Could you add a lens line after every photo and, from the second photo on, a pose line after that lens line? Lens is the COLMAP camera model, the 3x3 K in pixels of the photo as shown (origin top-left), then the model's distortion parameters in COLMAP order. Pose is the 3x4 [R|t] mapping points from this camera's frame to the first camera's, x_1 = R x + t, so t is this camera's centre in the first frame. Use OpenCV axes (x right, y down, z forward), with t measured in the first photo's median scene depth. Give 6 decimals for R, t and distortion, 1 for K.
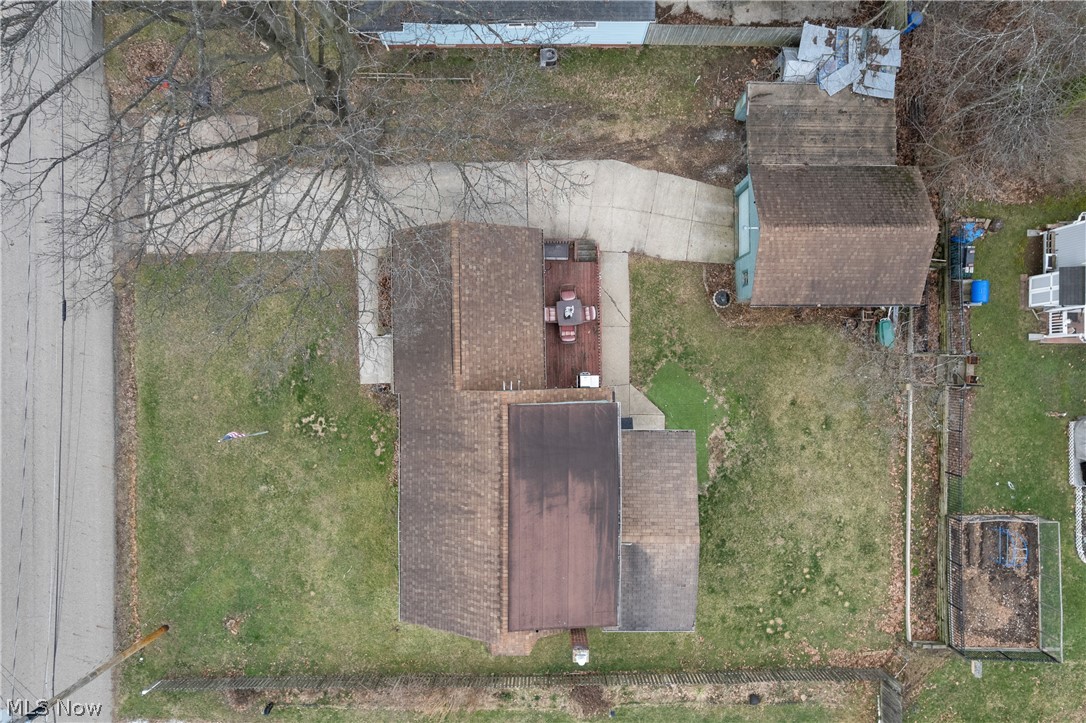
lens RADIAL K [[703.9, 0, 547.1], [0, 703.9, 367.1], [0, 0, 1]] dist [-0.064926, 0.055326]
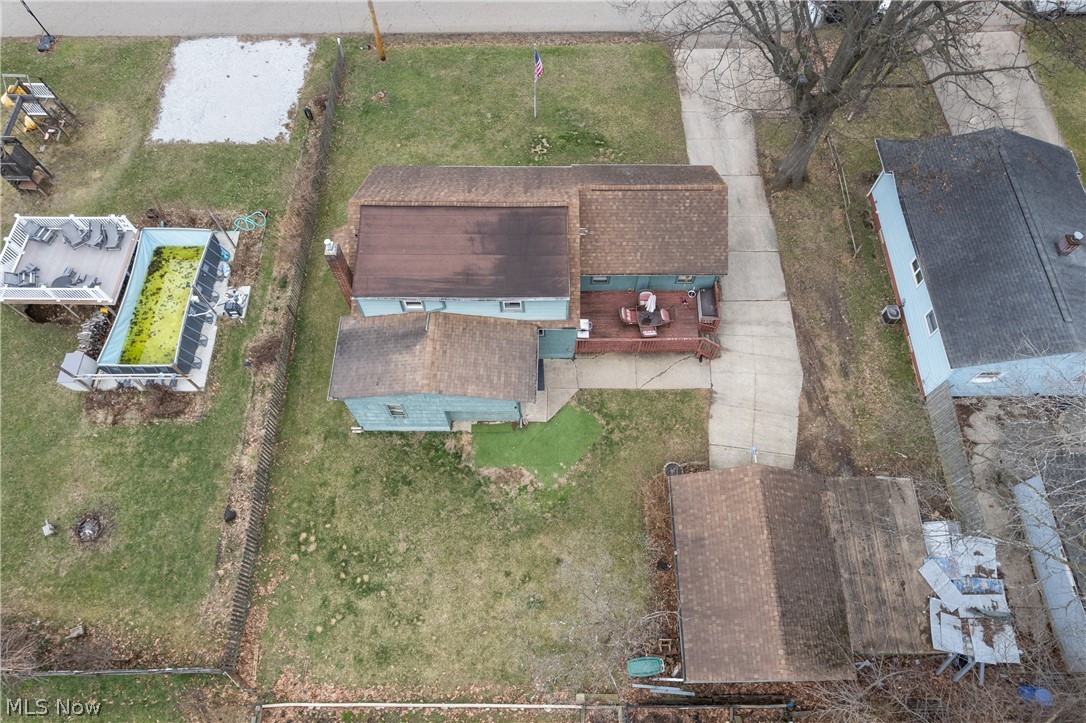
lens RADIAL K [[703.9, 0, 547.1], [0, 703.9, 367.1], [0, 0, 1]] dist [-0.064926, 0.055326]
pose [[-0.004788, 0.890651, -0.454662, 0.538107], [-0.999986, -0.003257, 0.004152, 0.064150], [0.002217, 0.454676, 0.890654, 0.107756]]
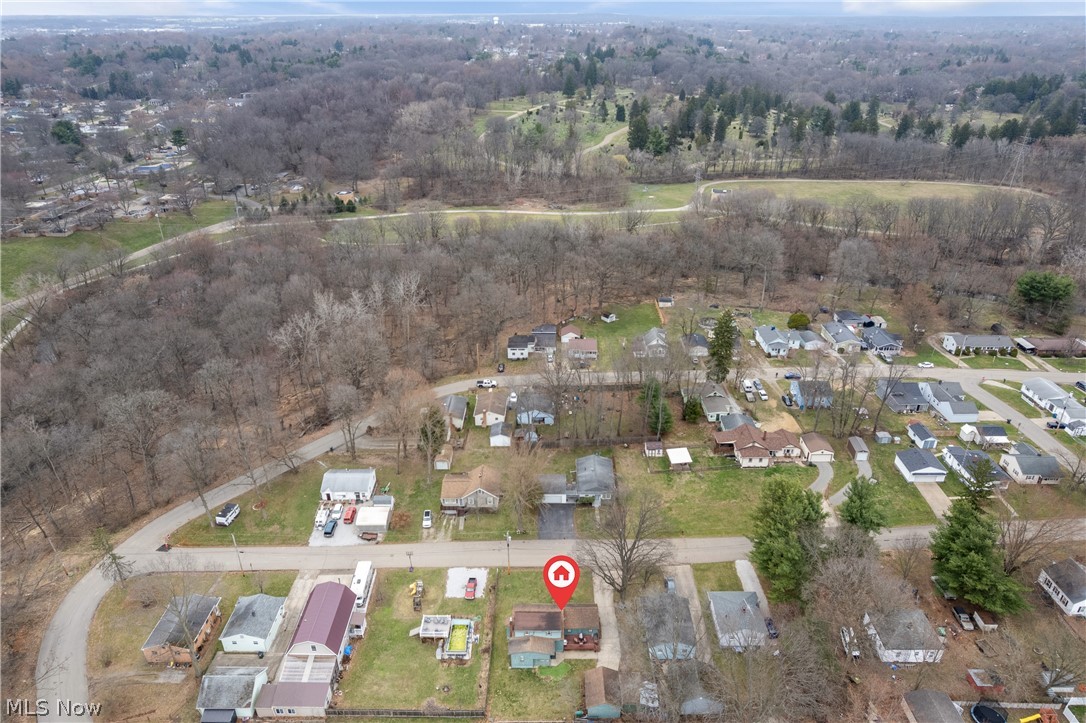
lens RADIAL K [[703.9, 0, 547.1], [0, 703.9, 367.1], [0, 0, 1]] dist [-0.064926, 0.055326]
pose [[-0.012497, 0.443187, -0.896342, 2.915669], [-0.999873, 0.003308, 0.015576, 0.055139], [0.009868, 0.896423, 0.443090, -2.219980]]
